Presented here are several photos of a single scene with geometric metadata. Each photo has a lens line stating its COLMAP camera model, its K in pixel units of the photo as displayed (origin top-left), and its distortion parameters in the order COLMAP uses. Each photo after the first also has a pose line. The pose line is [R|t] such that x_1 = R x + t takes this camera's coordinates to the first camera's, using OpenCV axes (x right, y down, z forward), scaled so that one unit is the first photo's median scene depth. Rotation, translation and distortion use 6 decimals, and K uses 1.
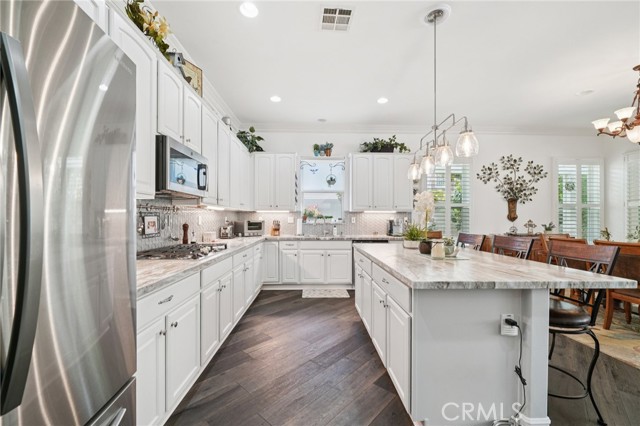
lens RADIAL K [[257.9, 0, 319.5], [0, 257.9, 217.9], [0, 0, 1]] dist [-0.001325, -0.000105]
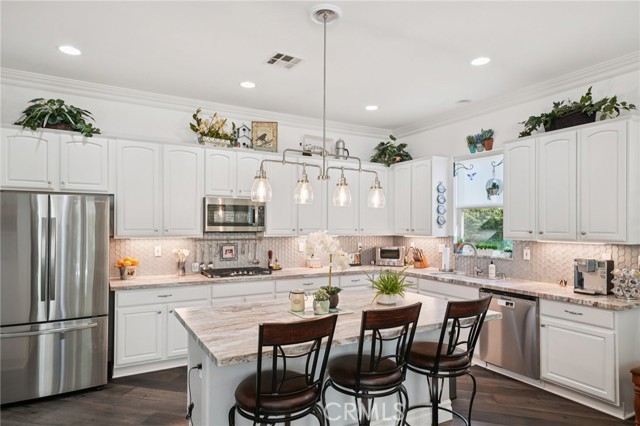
lens RADIAL K [[389.0, 0, 315.9], [0, 389.0, 224.4], [0, 0, 1]] dist [0.033617, 0.000994]
pose [[0.463086, -0.001985, -0.886311, 0.682211], [-0.000624, 0.999997, -0.002566, -0.054889], [0.886313, 0.001741, 0.463083, 0.182119]]
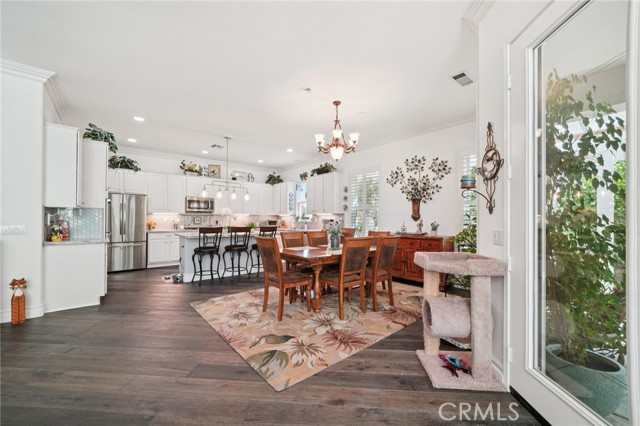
lens RADIAL K [[253.4, 0, 314.7], [0, 253.4, 216.9], [0, 0, 1]] dist [0.001689, 0.000214]
pose [[0.615364, -0.009674, -0.788184, 1.301737], [0.001105, 0.999934, -0.011410, 0.008543], [0.788242, 0.006151, 0.615334, 0.069943]]
